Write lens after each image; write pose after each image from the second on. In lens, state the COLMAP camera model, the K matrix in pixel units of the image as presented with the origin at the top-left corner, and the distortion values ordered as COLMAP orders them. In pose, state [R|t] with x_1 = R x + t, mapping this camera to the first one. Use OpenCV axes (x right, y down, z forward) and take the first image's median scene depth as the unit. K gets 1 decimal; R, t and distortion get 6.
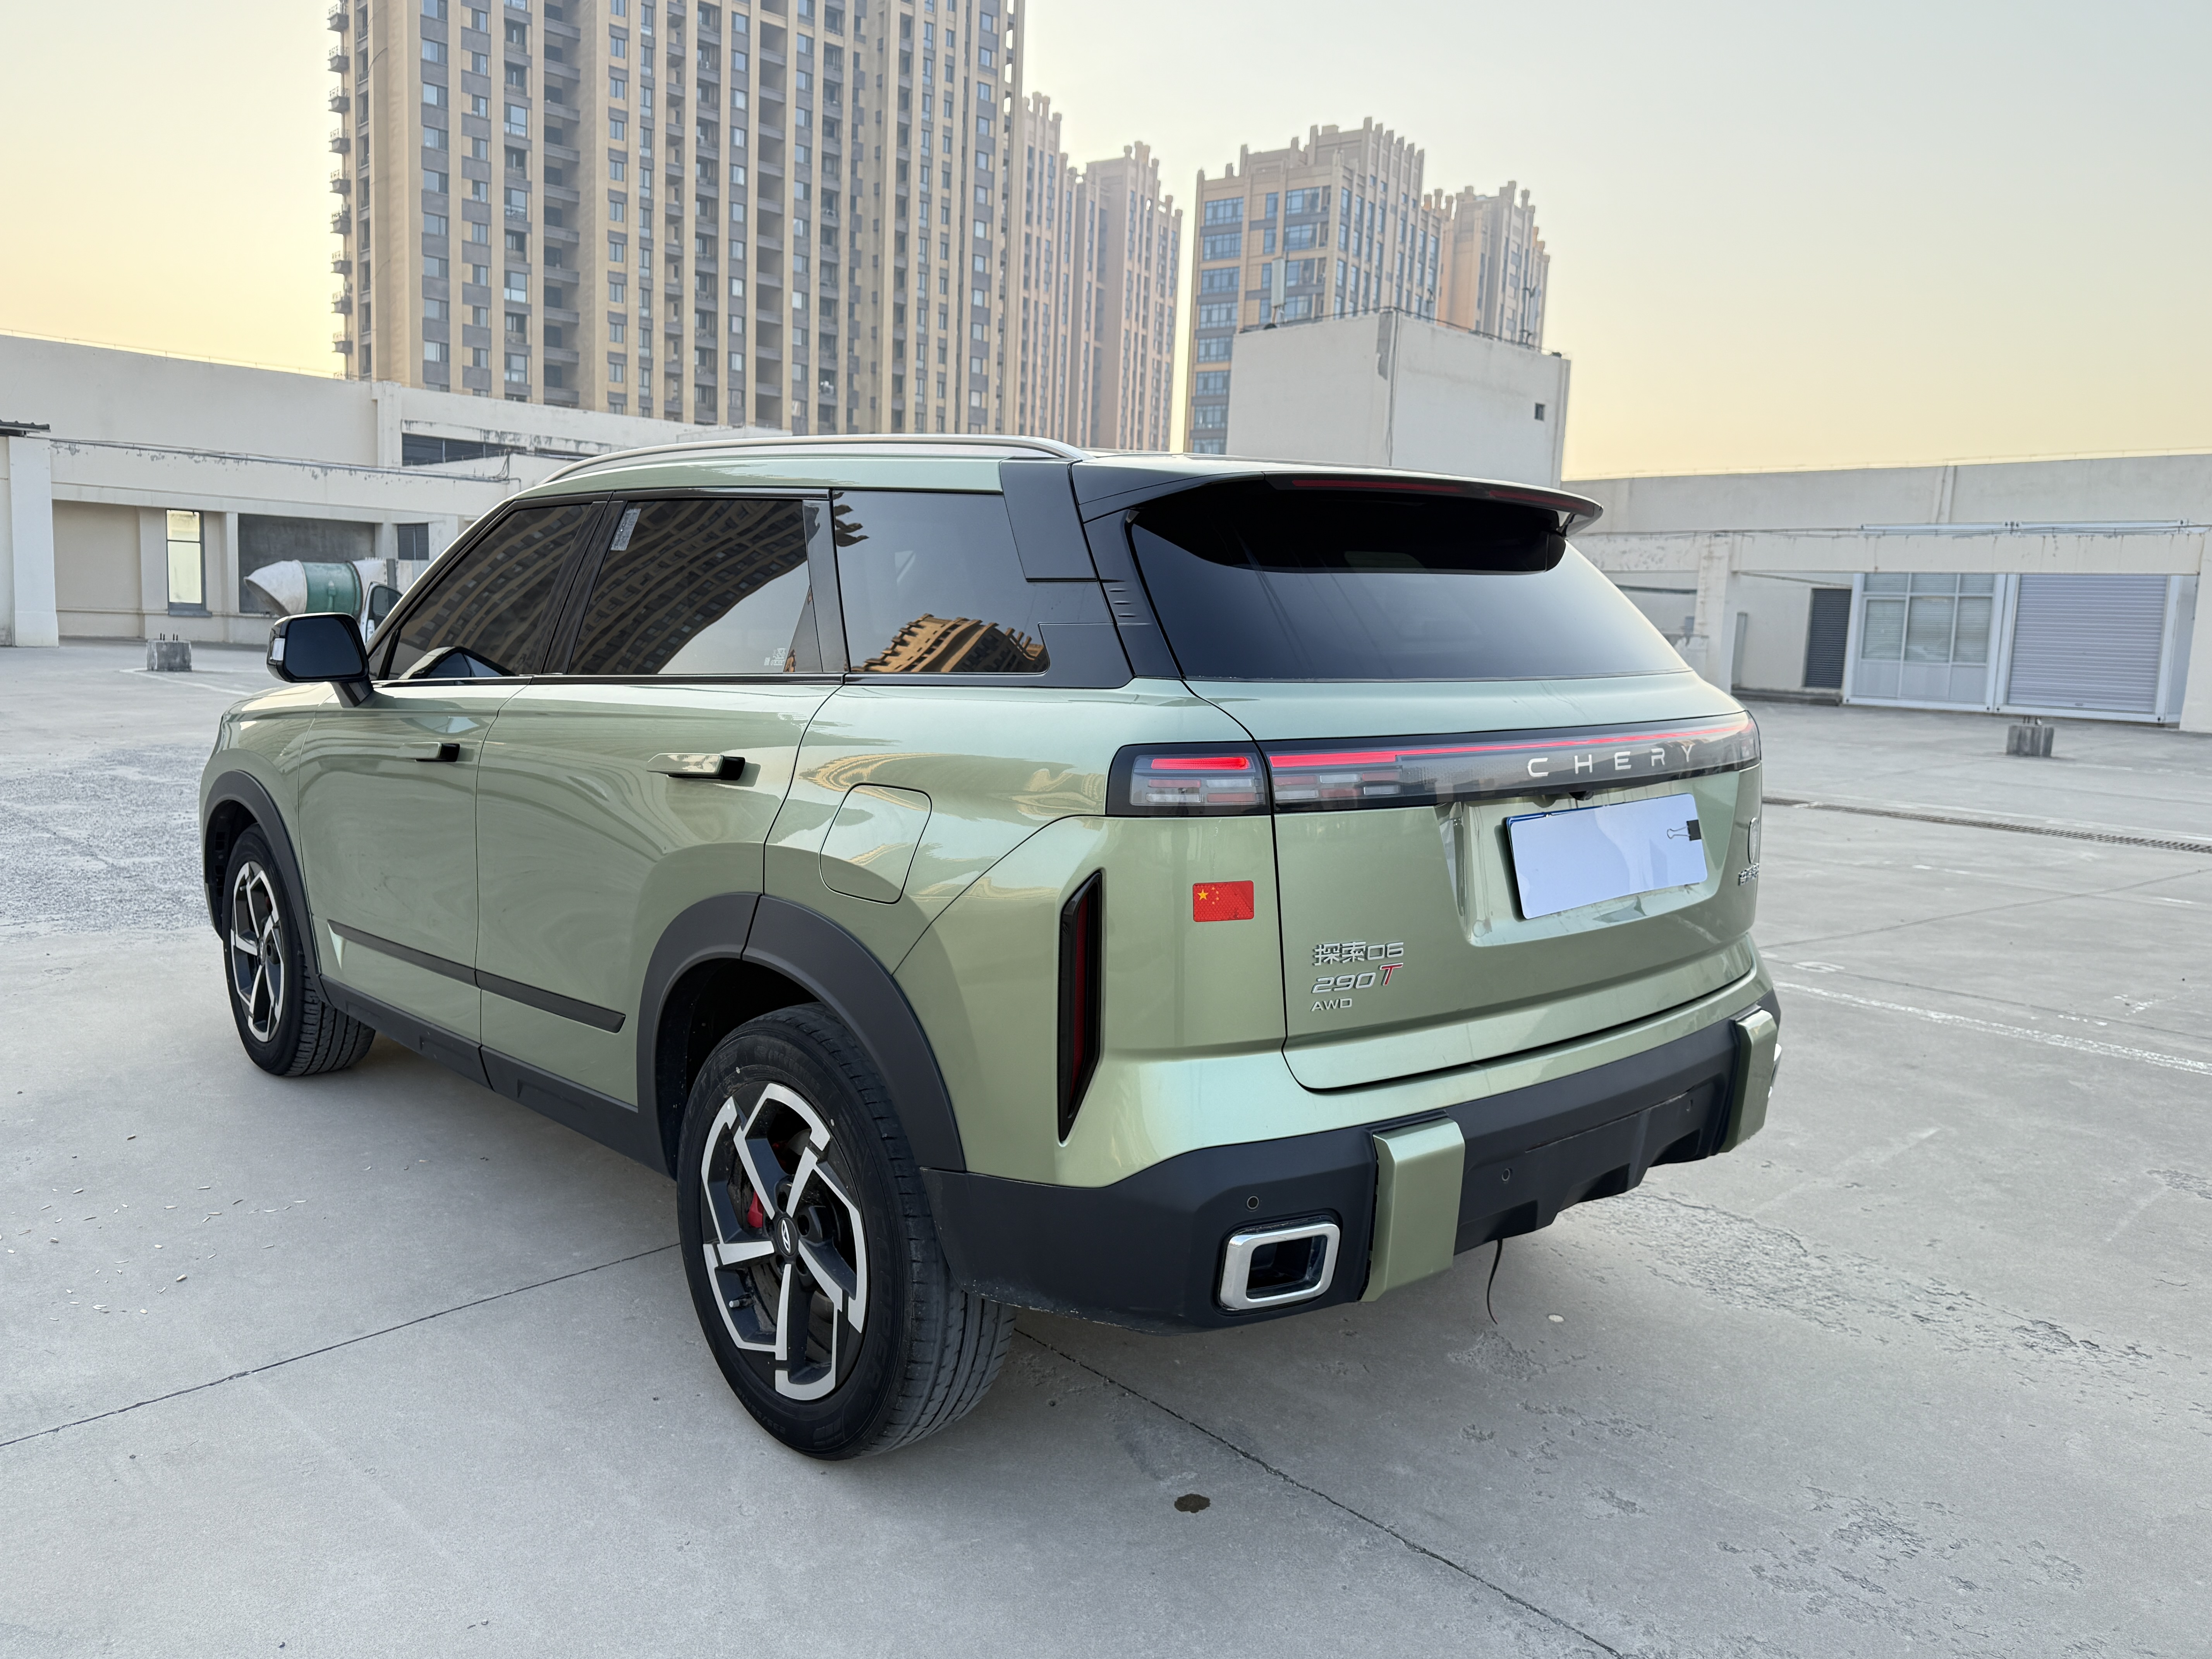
lens RADIAL K [[1618.5, 0, 1101.6], [0, 1618.5, 802.6], [0, 0, 1]] dist [0.027753, -0.043046]
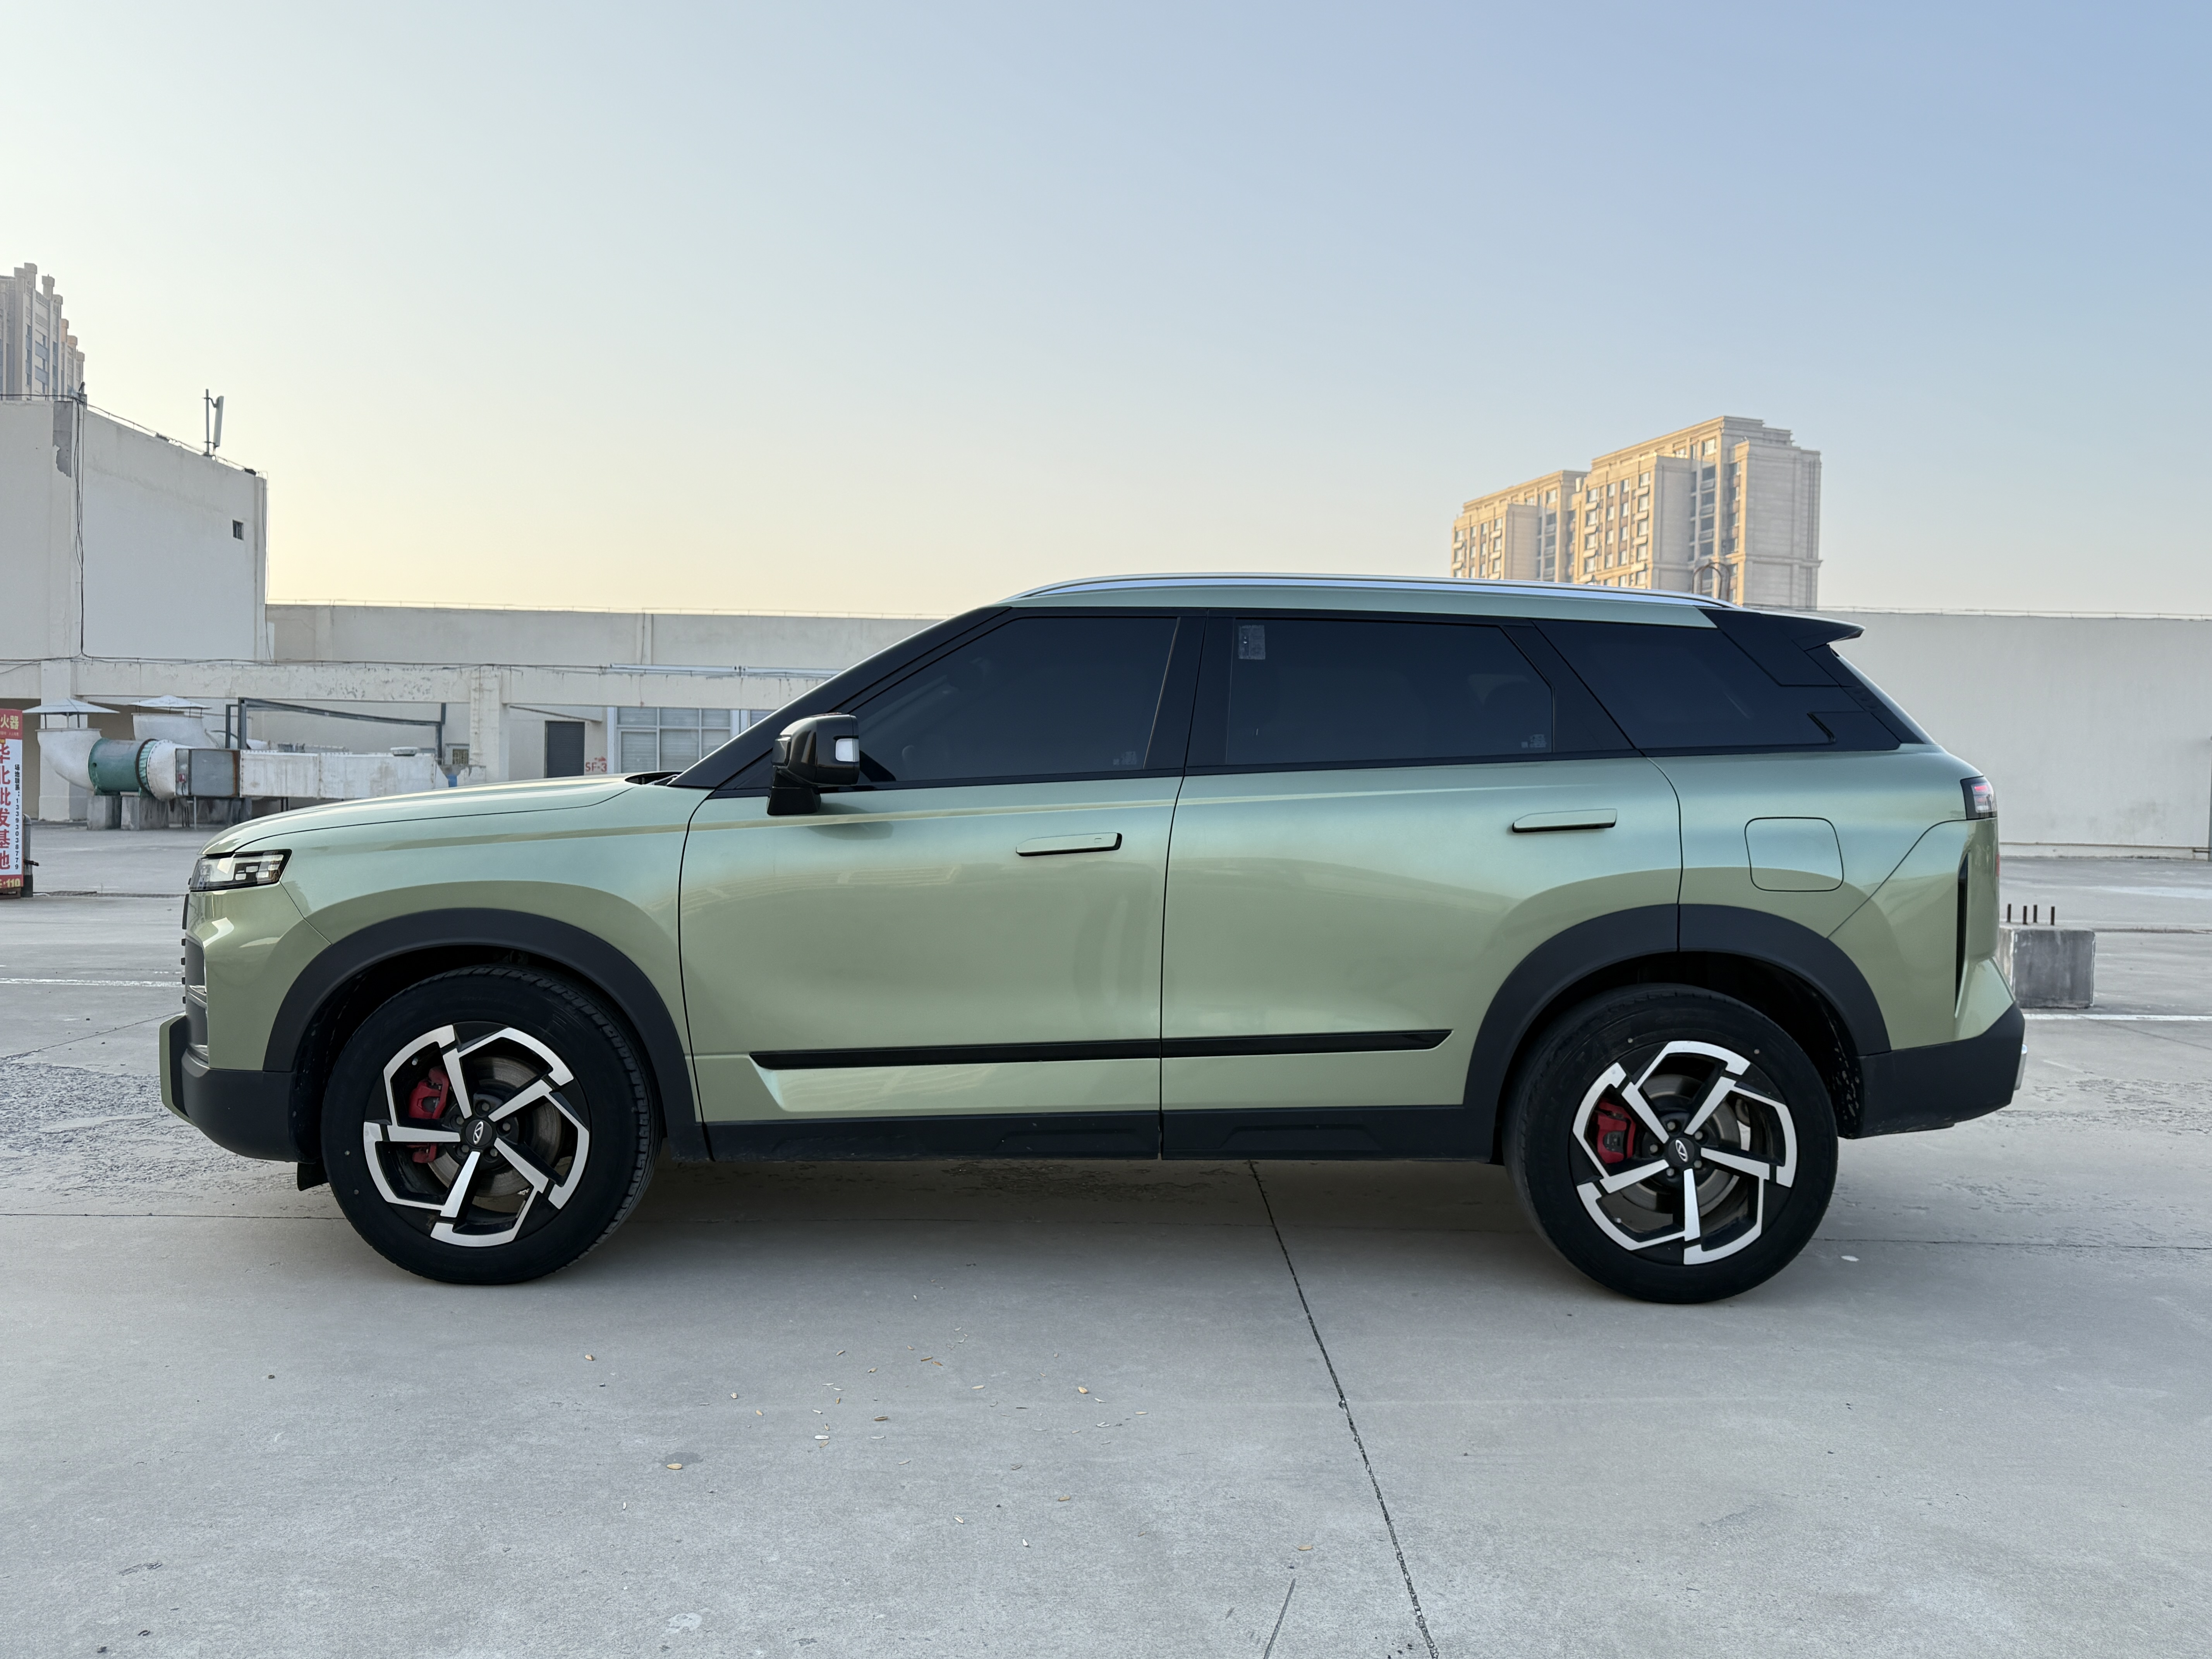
lens RADIAL K [[1618.5, 0, 1092.9], [0, 1618.5, 829.5], [0, 0, 1]] dist [0.027753, -0.043046]
pose [[0.685025, -0.041026, 0.727363, -1.018922], [0.088808, 0.995670, -0.027480, -0.009815], [-0.723086, 0.083420, 0.685702, 0.252523]]
